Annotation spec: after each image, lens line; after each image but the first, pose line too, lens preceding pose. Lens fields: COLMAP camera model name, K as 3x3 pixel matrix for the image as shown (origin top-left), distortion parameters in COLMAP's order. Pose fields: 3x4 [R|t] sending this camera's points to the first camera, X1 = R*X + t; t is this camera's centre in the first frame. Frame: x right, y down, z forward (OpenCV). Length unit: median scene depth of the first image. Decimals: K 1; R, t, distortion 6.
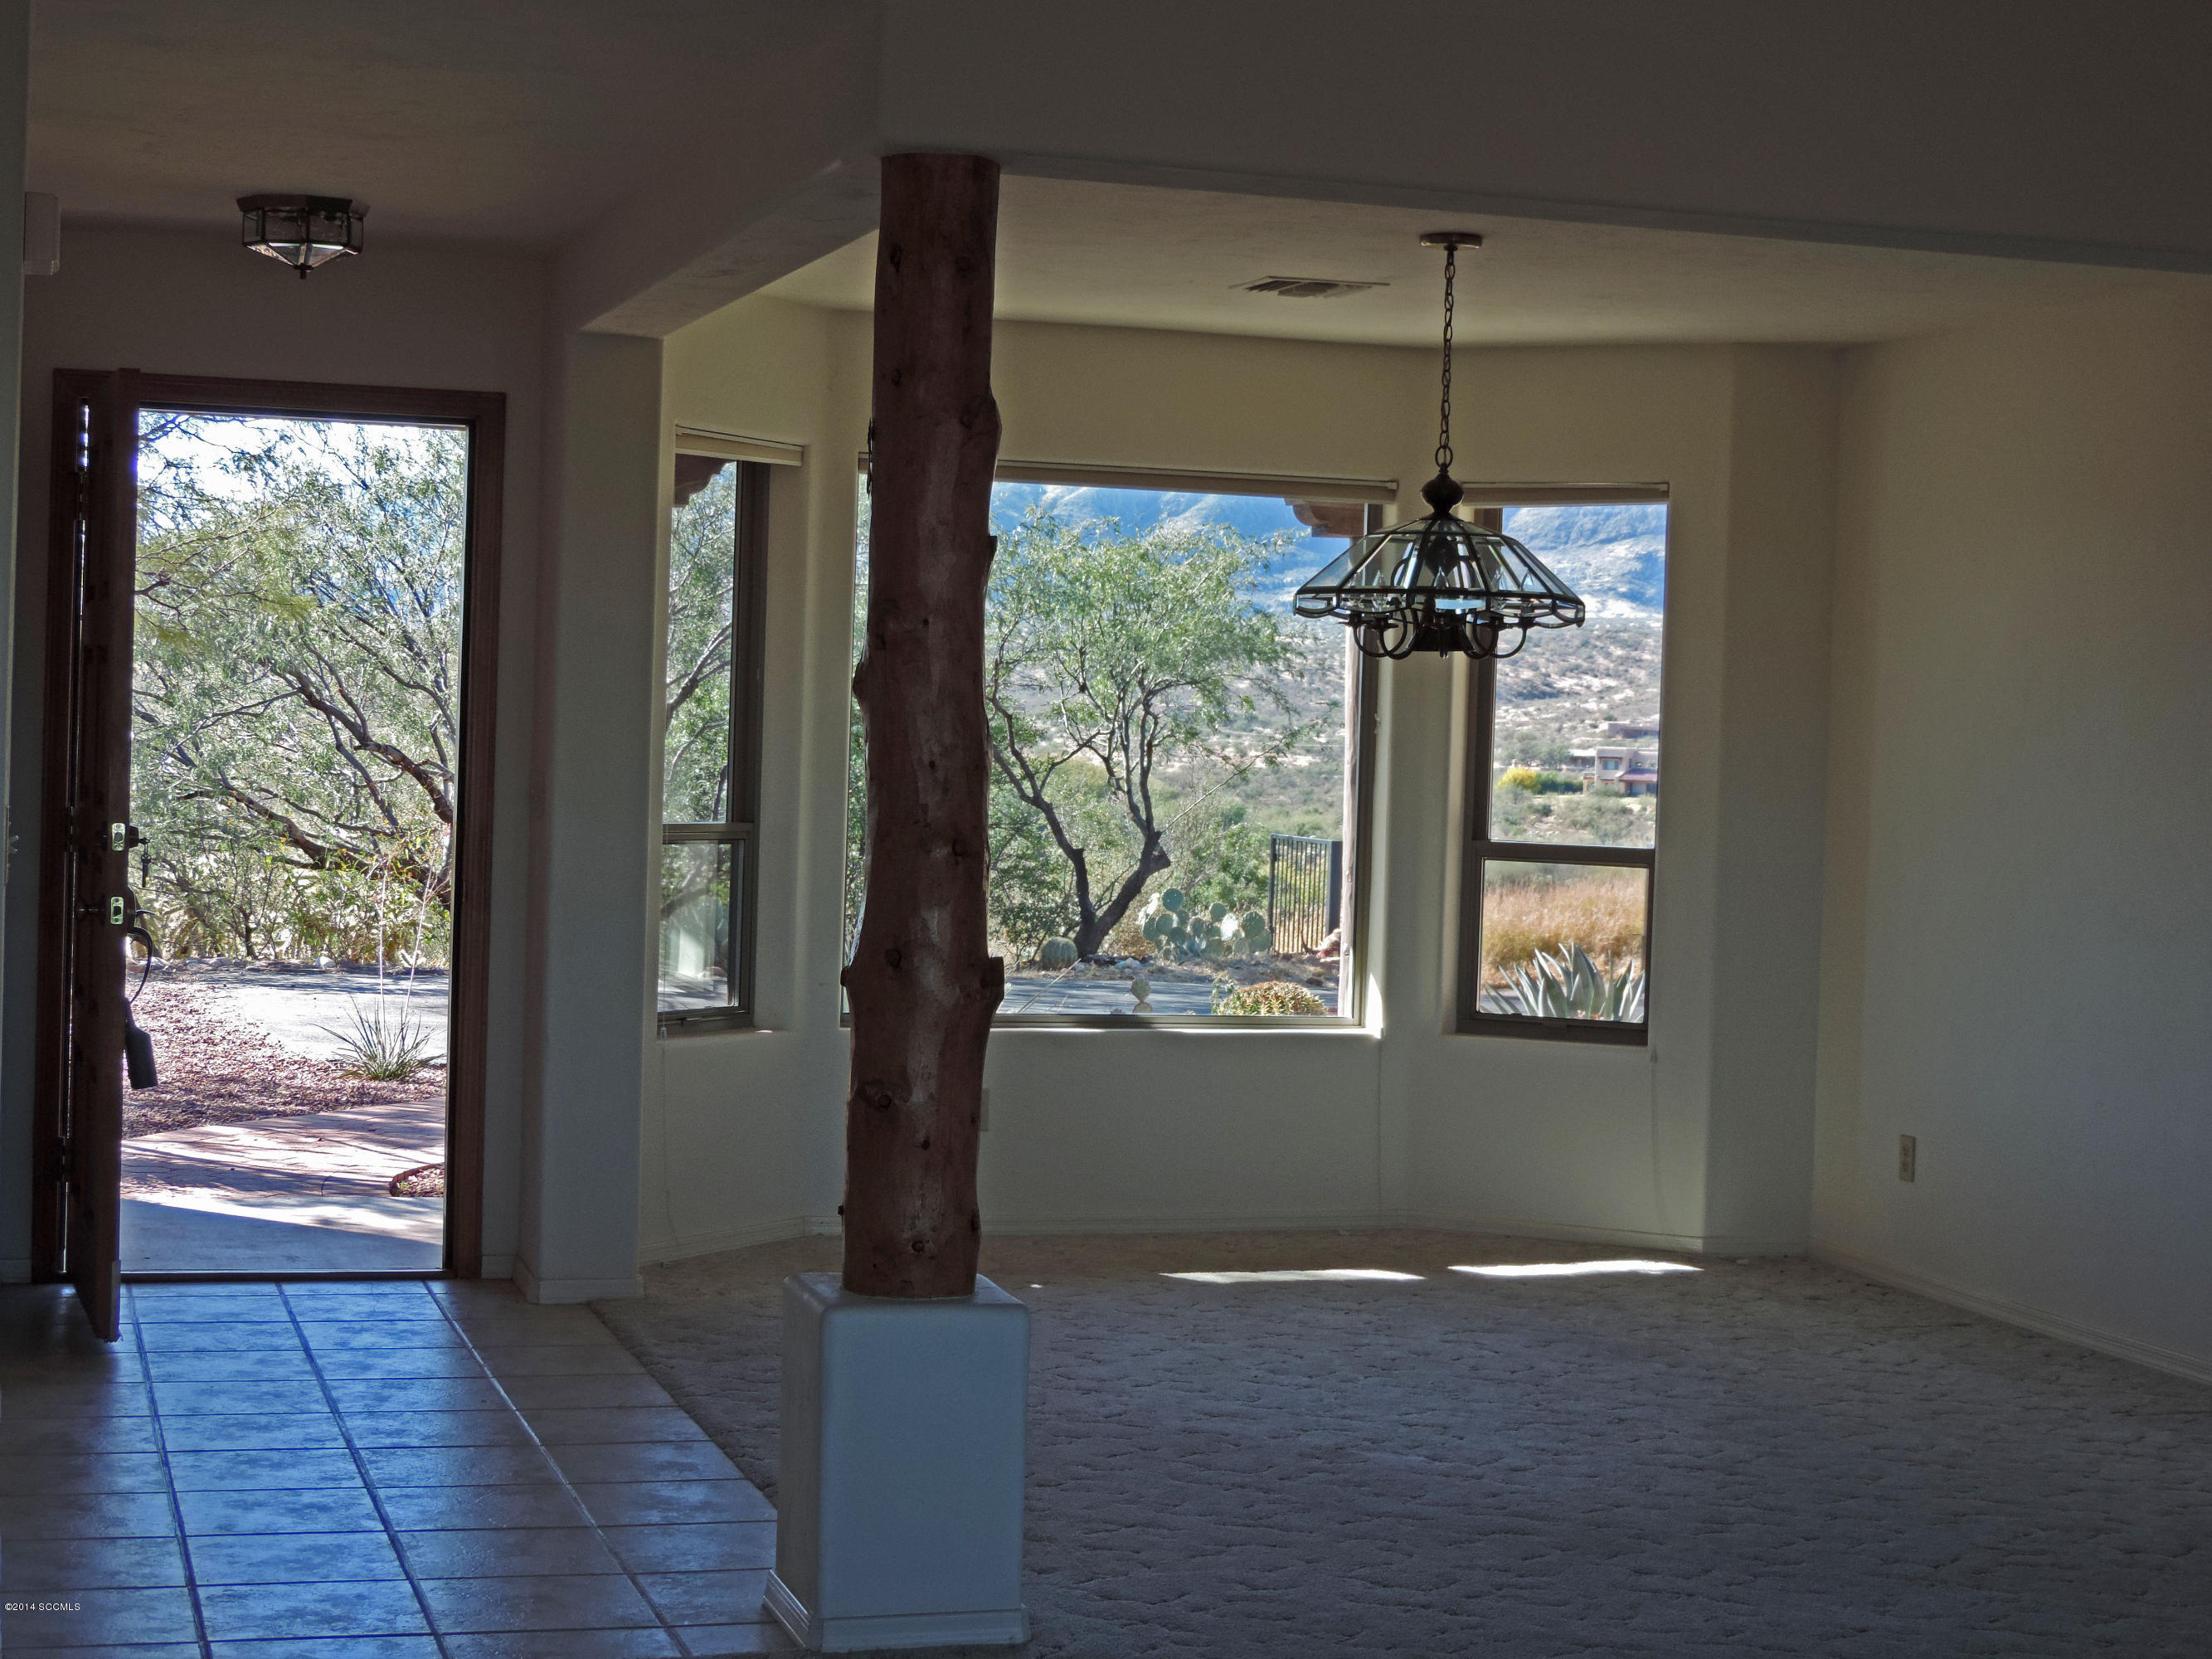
lens RADIAL K [[3646.3, 0, 1106.0], [0, 3646.3, 829.5], [0, 0, 1]] dist [-0.131049, 0.234057]
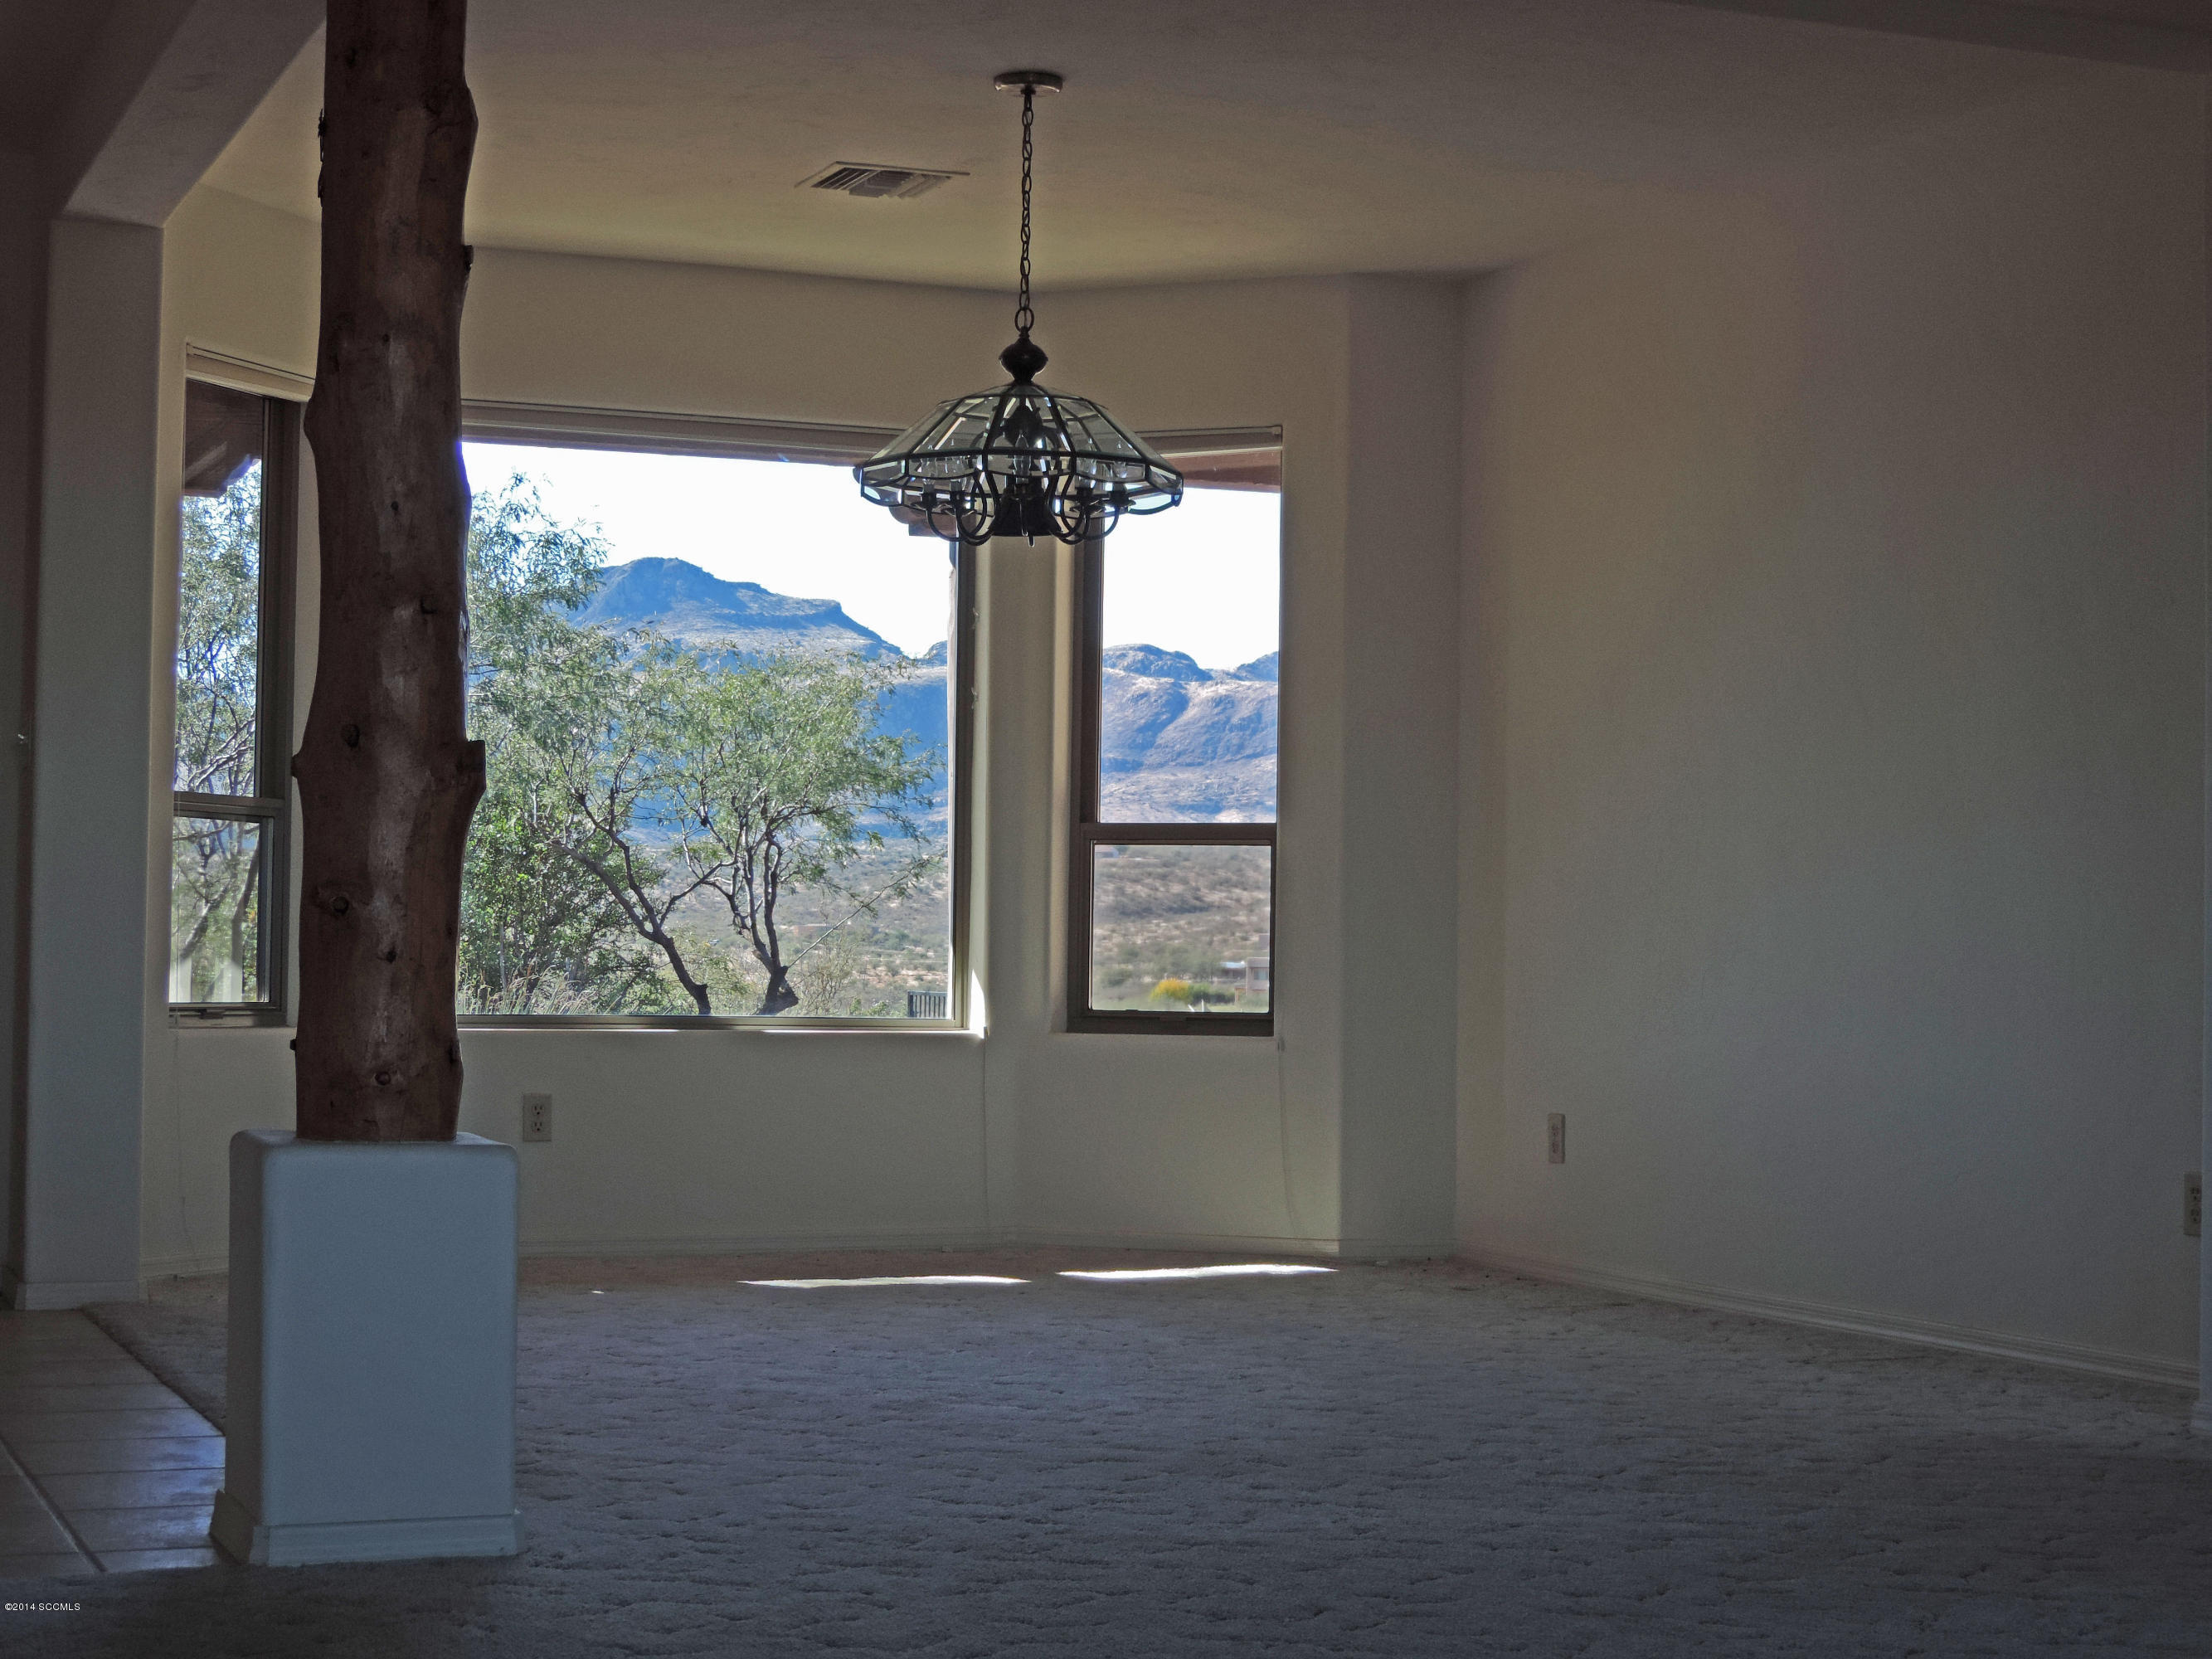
lens RADIAL K [[3646.3, 0, 1106.0], [0, 3646.3, 829.5], [0, 0, 1]] dist [-0.131049, 0.234057]
pose [[0.995303, -0.015542, 0.095548, 0.023127], [0.021353, 0.997964, -0.060099, 0.073432], [-0.094419, 0.061857, 0.993609, 0.100785]]
